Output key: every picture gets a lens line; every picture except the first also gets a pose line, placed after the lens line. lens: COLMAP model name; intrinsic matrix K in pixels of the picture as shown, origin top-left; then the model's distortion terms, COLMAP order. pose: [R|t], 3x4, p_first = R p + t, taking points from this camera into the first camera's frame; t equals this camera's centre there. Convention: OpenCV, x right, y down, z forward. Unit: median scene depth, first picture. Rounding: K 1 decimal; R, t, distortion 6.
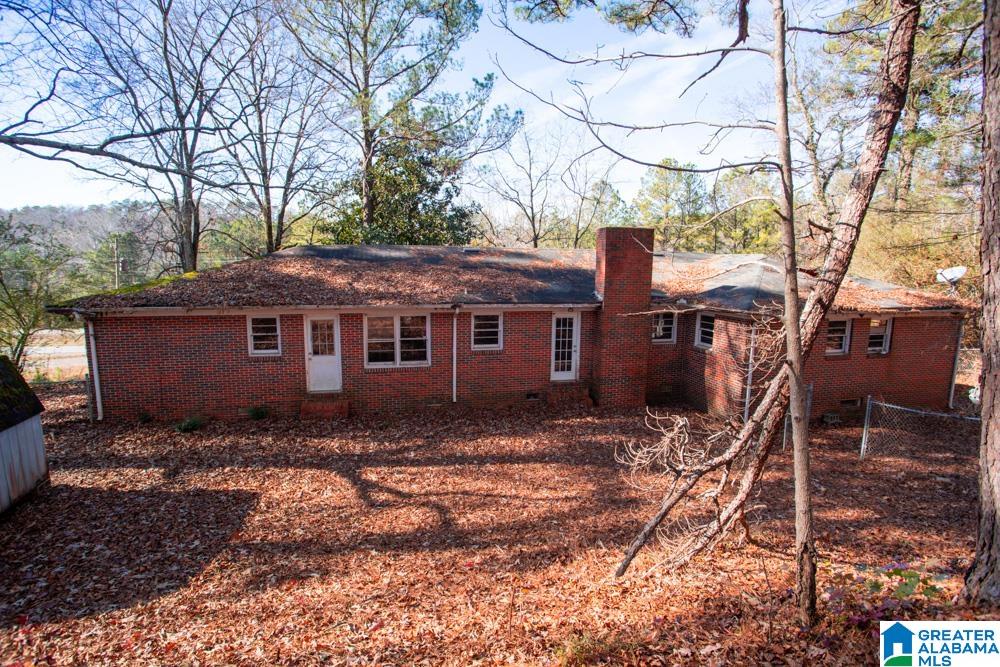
lens RADIAL K [[484.7, 0, 492.0], [0, 484.7, 327.0], [0, 0, 1]] dist [-0.040799, 0.001889]
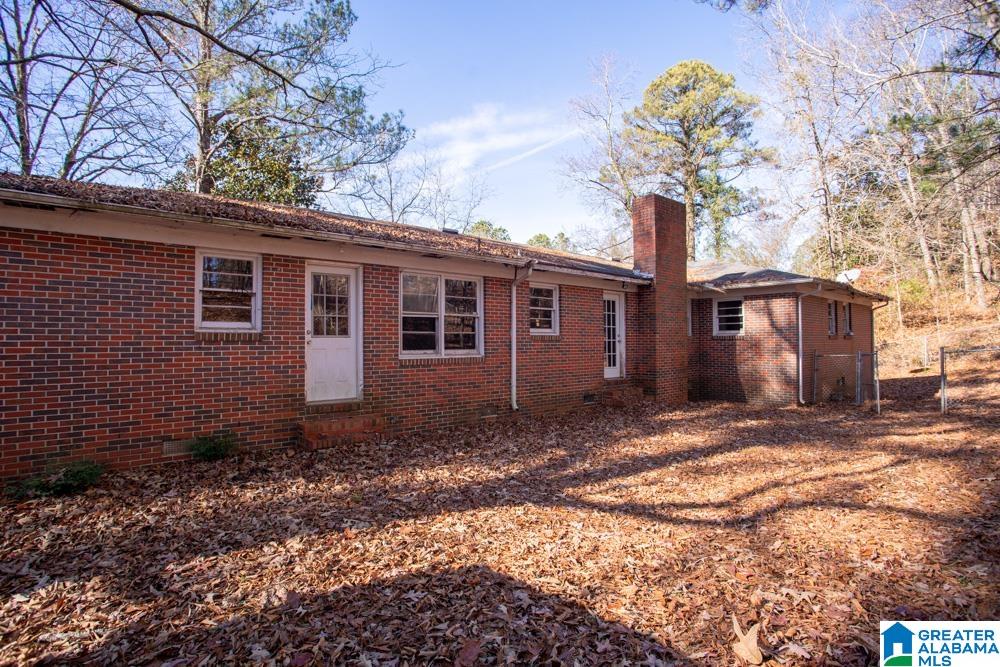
lens RADIAL K [[484.7, 0, 498.4], [0, 484.7, 327.6], [0, 0, 1]] dist [-0.040799, 0.001889]
pose [[0.892165, -0.001413, 0.451707, -0.413960], [0.070272, 0.988254, -0.135703, 0.133940], [-0.446210, 0.152812, 0.881785, 0.393799]]
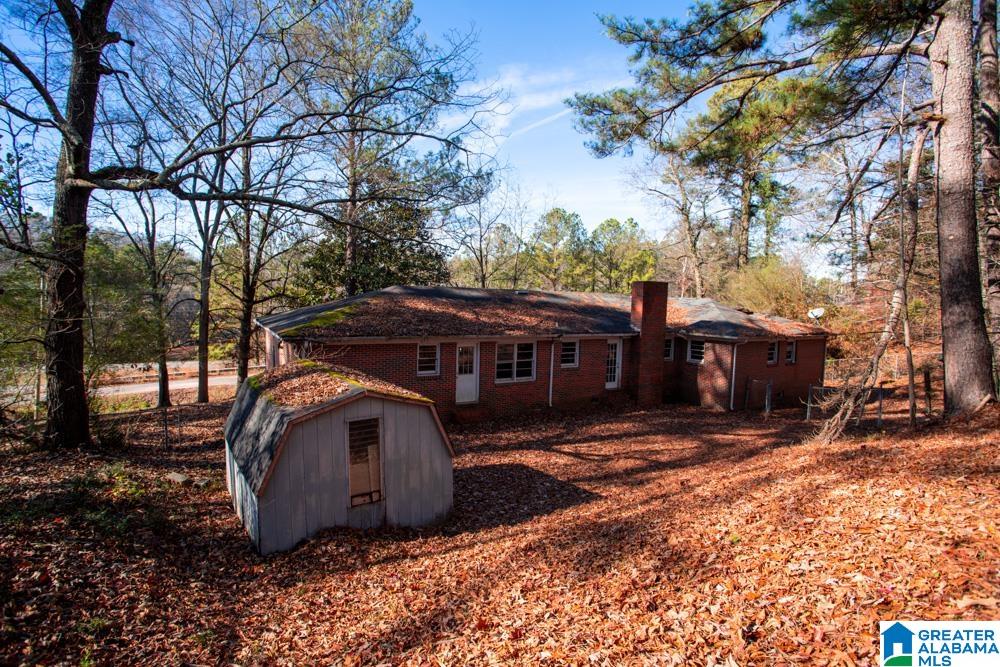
lens RADIAL K [[484.7, 0, 499.5], [0, 484.7, 339.4], [0, 0, 1]] dist [-0.040799, 0.001889]
pose [[0.951010, -0.011572, 0.308943, -0.638720], [0.023824, 0.999071, -0.035915, 0.013118], [-0.308240, 0.041516, 0.950402, -0.254786]]
